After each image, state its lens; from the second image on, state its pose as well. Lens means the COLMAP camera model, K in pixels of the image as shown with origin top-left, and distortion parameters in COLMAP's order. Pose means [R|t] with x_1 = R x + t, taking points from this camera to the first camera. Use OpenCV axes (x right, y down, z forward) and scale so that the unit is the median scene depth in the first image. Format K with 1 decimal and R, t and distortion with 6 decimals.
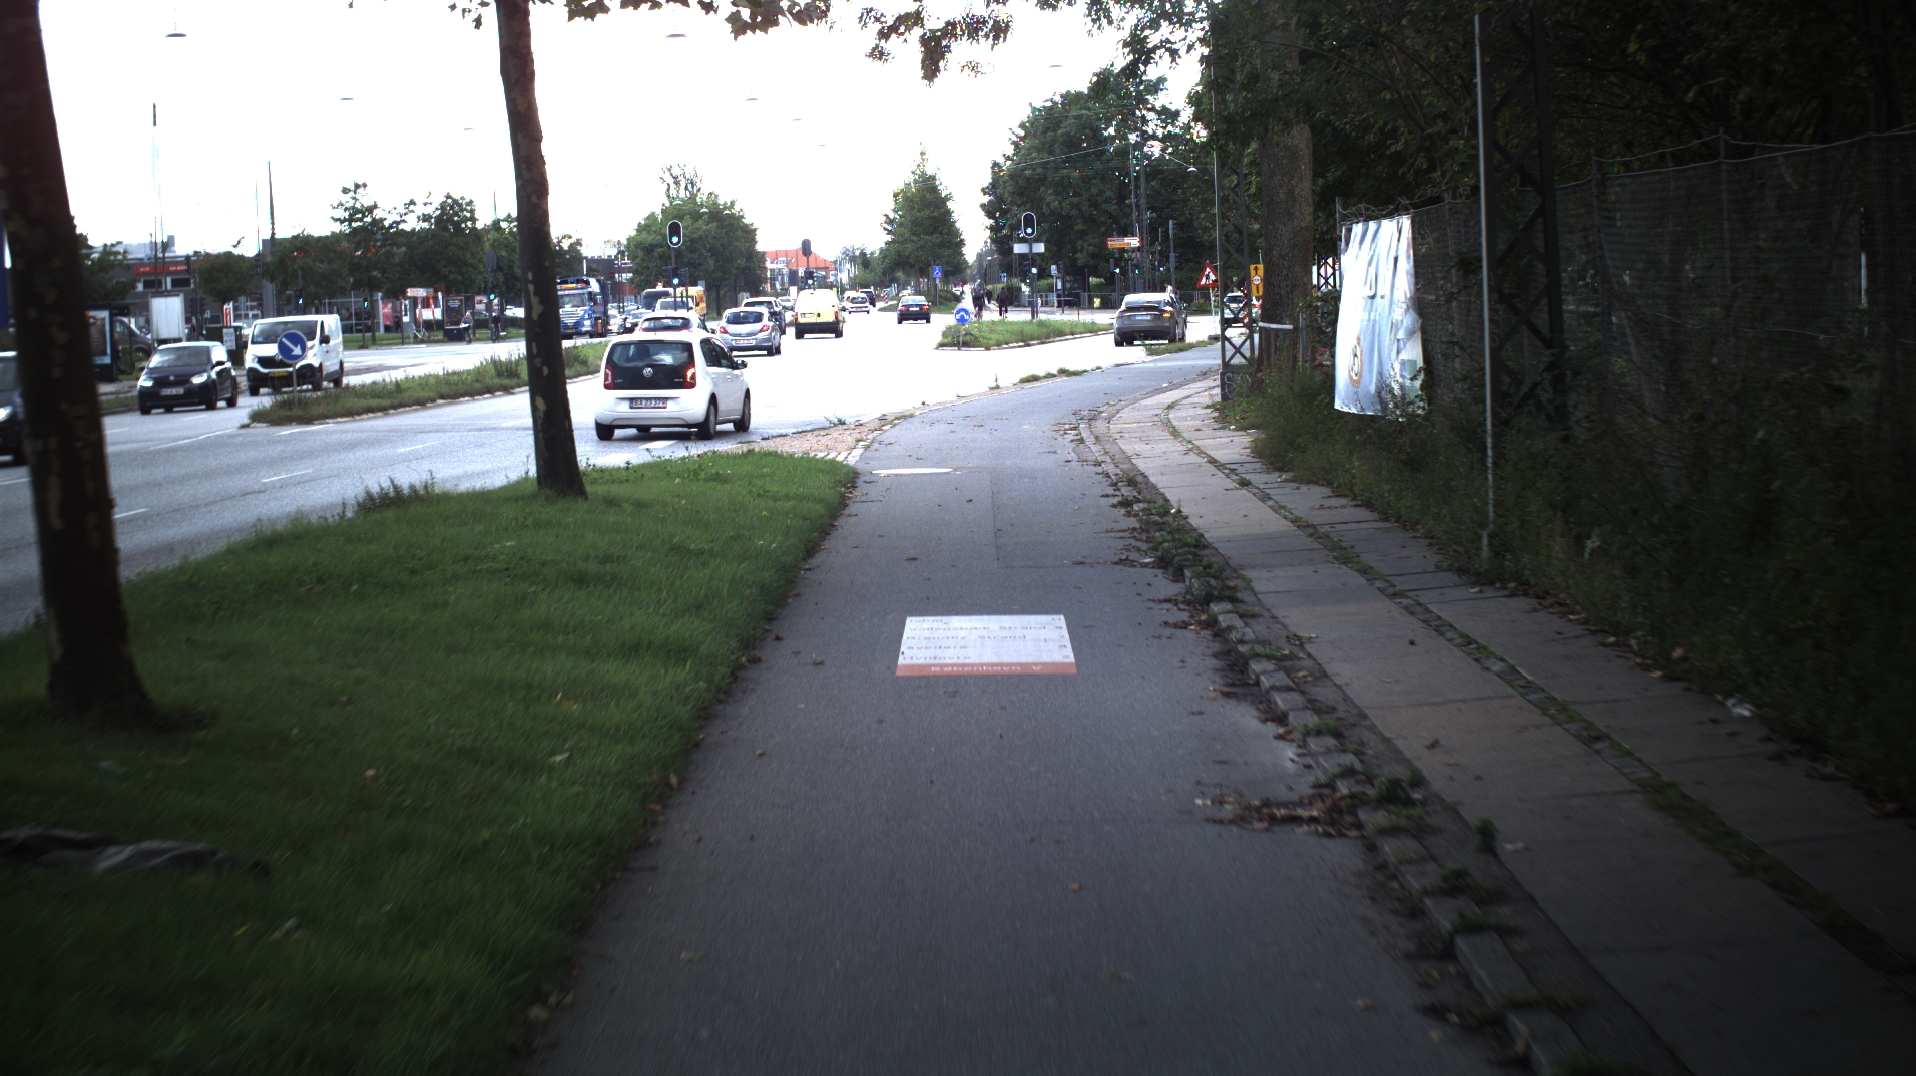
lens RADIAL K [[3015.6, 0, 958.0], [0, 3015.6, 538.0], [0, 0, 1]] dist [-0.217319, 0.083867]
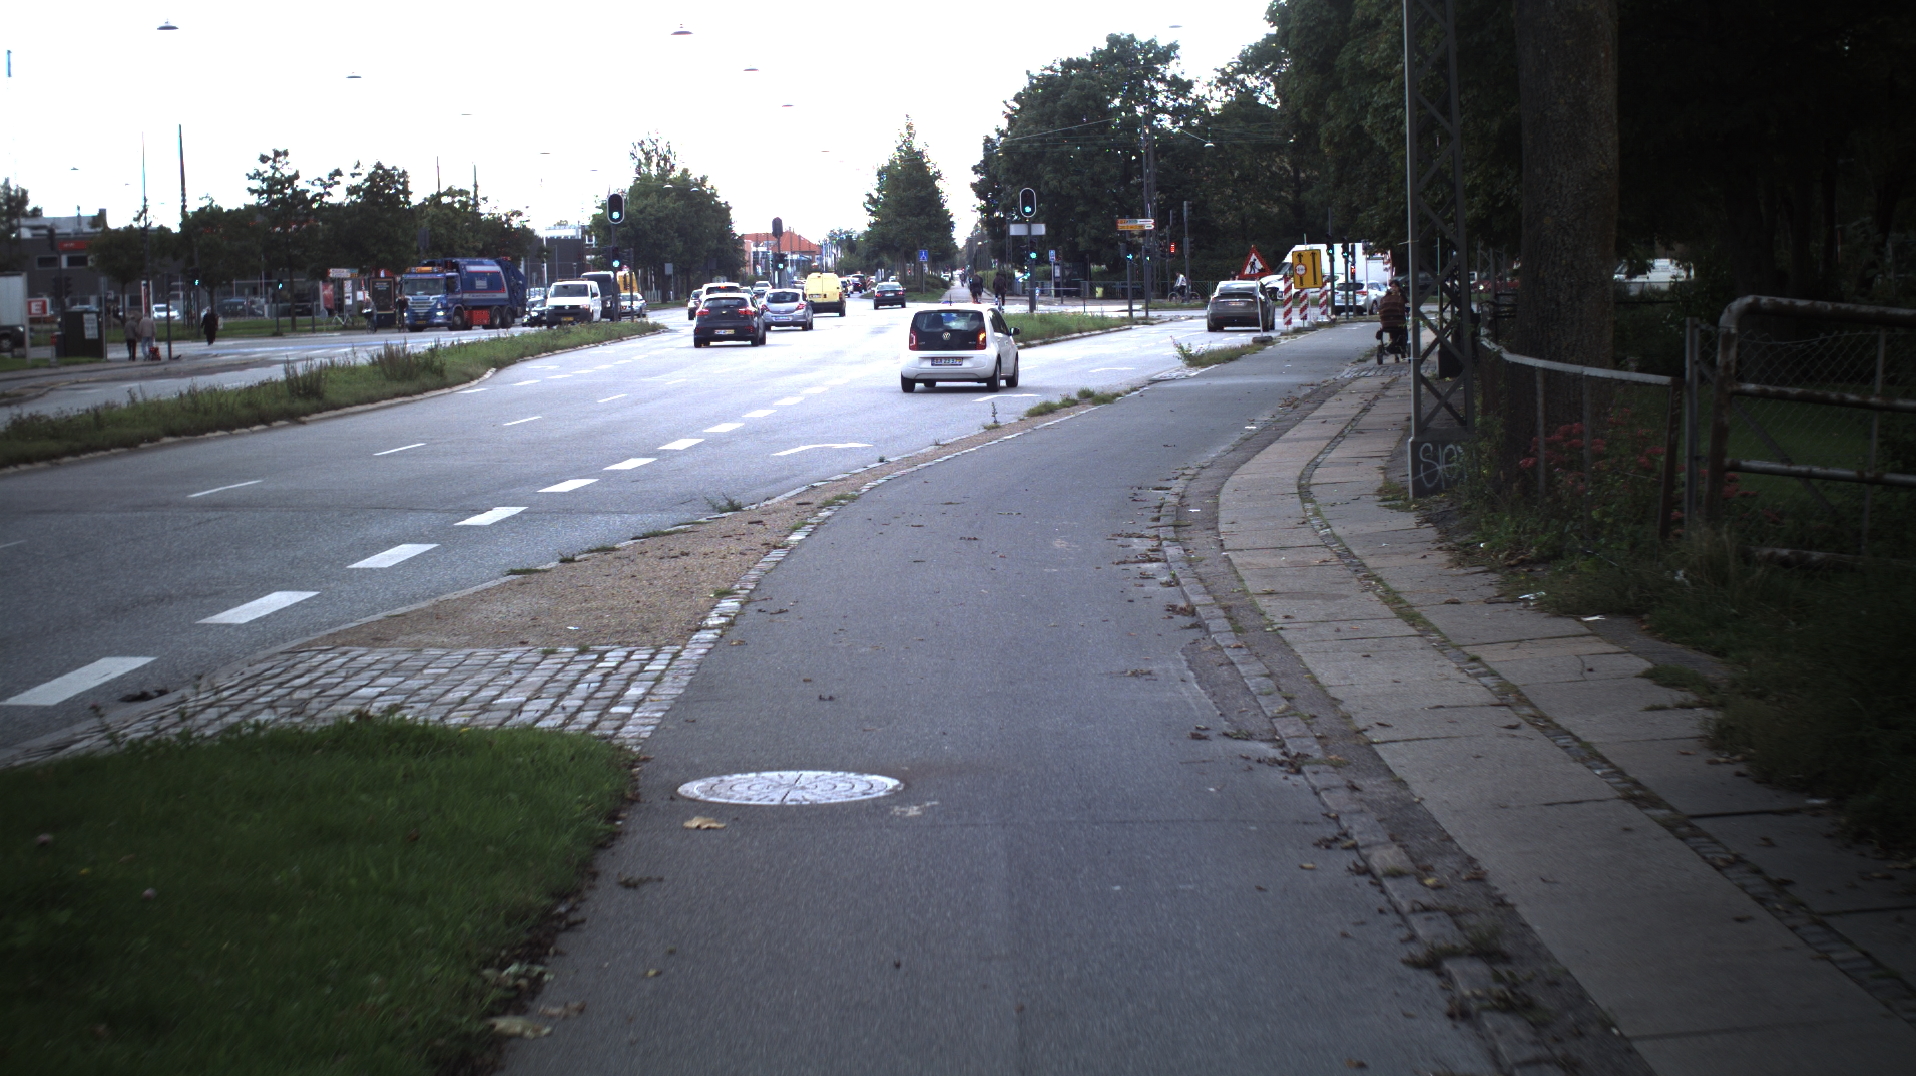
lens RADIAL K [[3015.6, 0, 958.0], [0, 3015.6, 538.0], [0, 0, 1]] dist [-0.217319, 0.083867]
pose [[0.999935, 0.010534, 0.004472, 0.000545], [-0.010556, 0.999933, 0.004781, -0.008842], [-0.004421, -0.004827, 0.999979, 0.103104]]
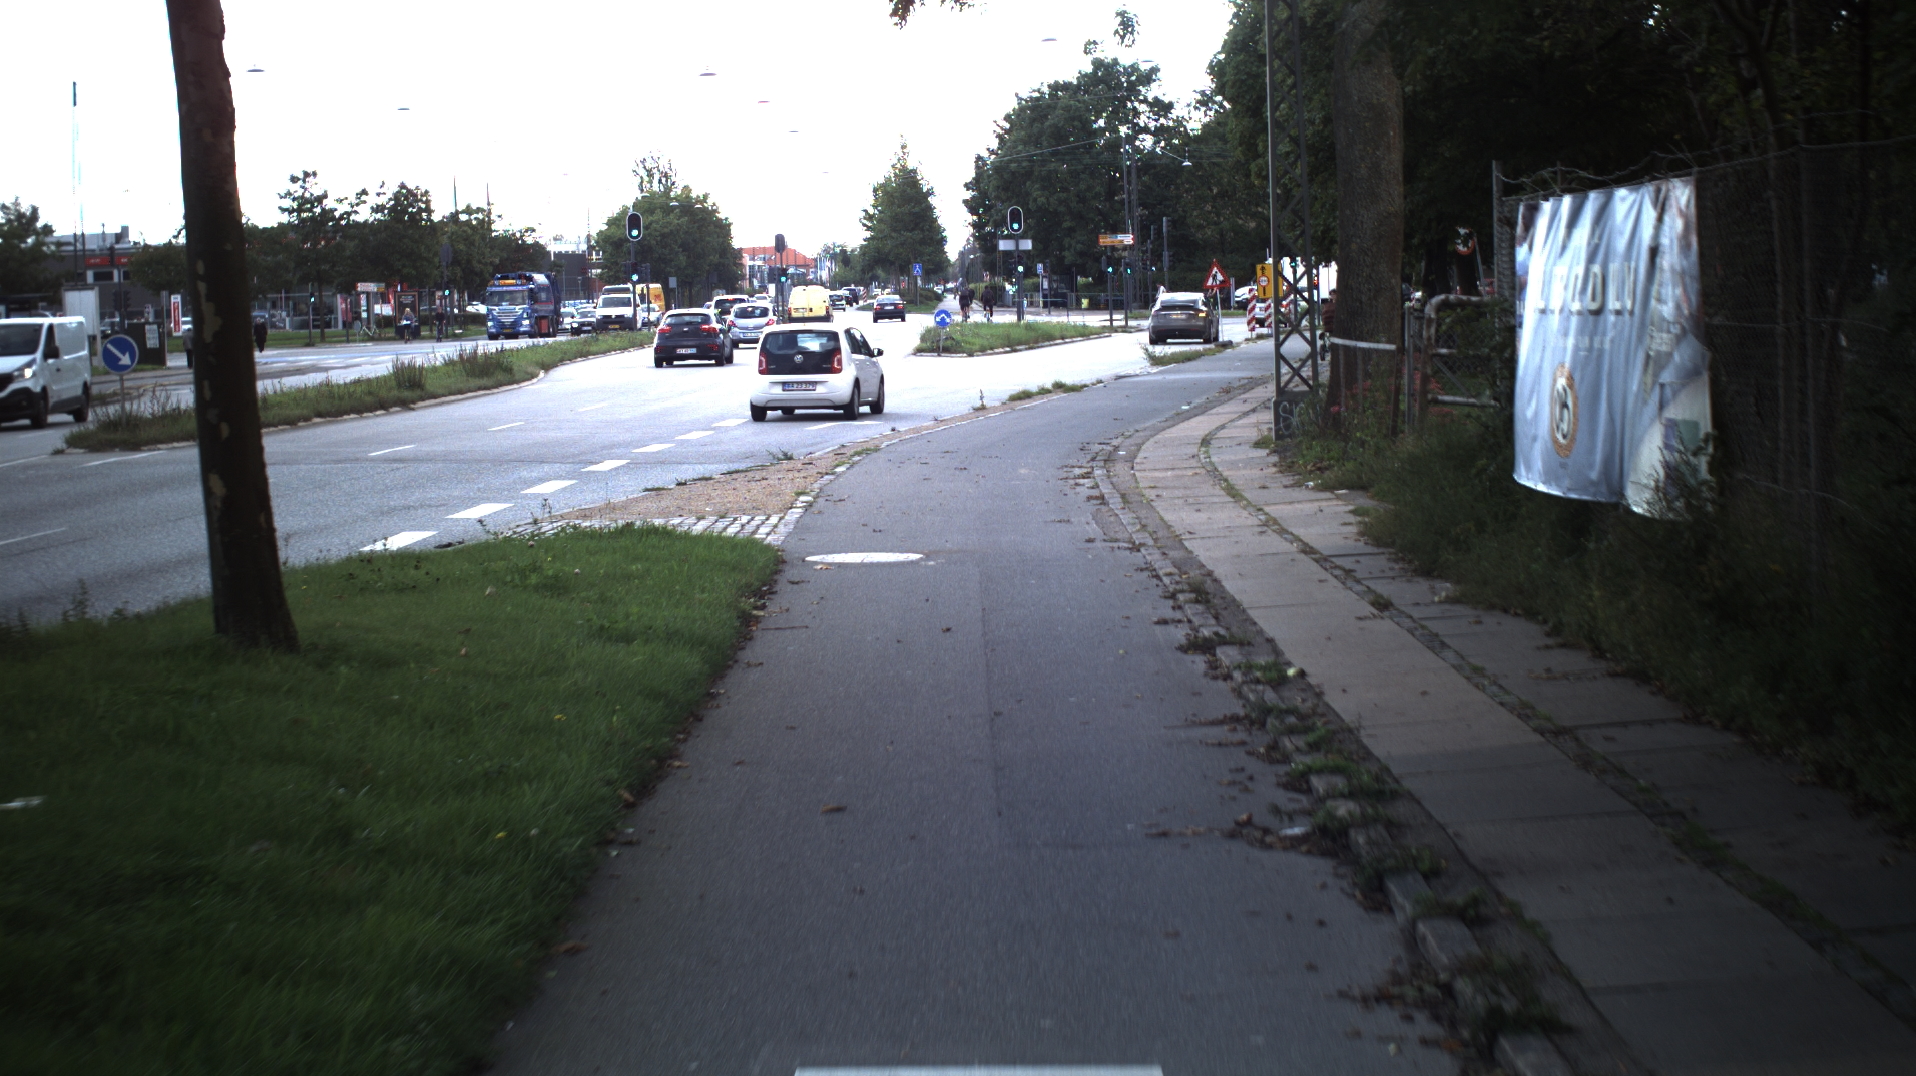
lens RADIAL K [[3015.6, 0, 958.0], [0, 3015.6, 538.0], [0, 0, 1]] dist [-0.217319, 0.083867]
pose [[0.999950, 0.007456, 0.006655, 0.000242], [-0.007460, 0.999972, 0.000471, -0.004408], [-0.006652, -0.000521, 0.999978, 0.051445]]
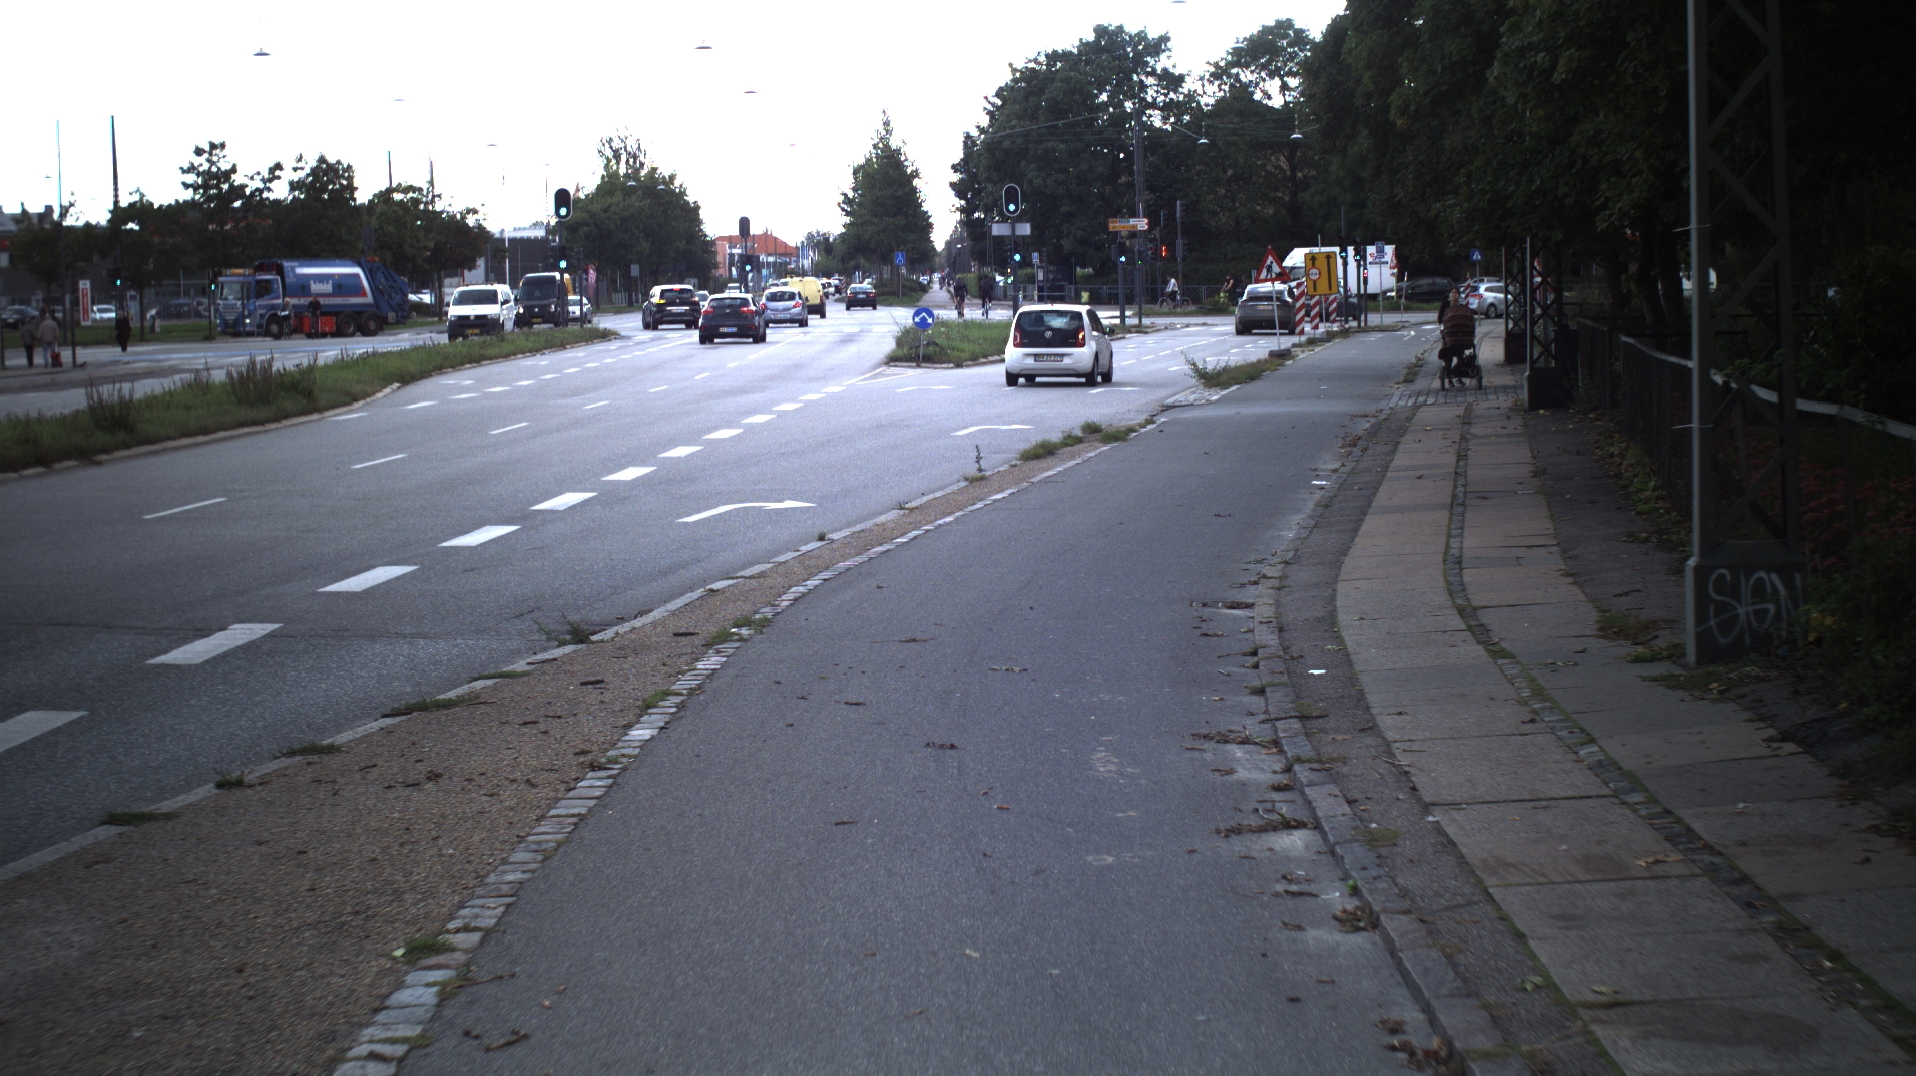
lens RADIAL K [[3015.6, 0, 958.0], [0, 3015.6, 538.0], [0, 0, 1]] dist [-0.217319, 0.083867]
pose [[0.999821, 0.014794, 0.011829, 0.001015], [-0.014838, 0.999883, 0.003622, -0.013115], [-0.011774, -0.003797, 0.999923, 0.154860]]
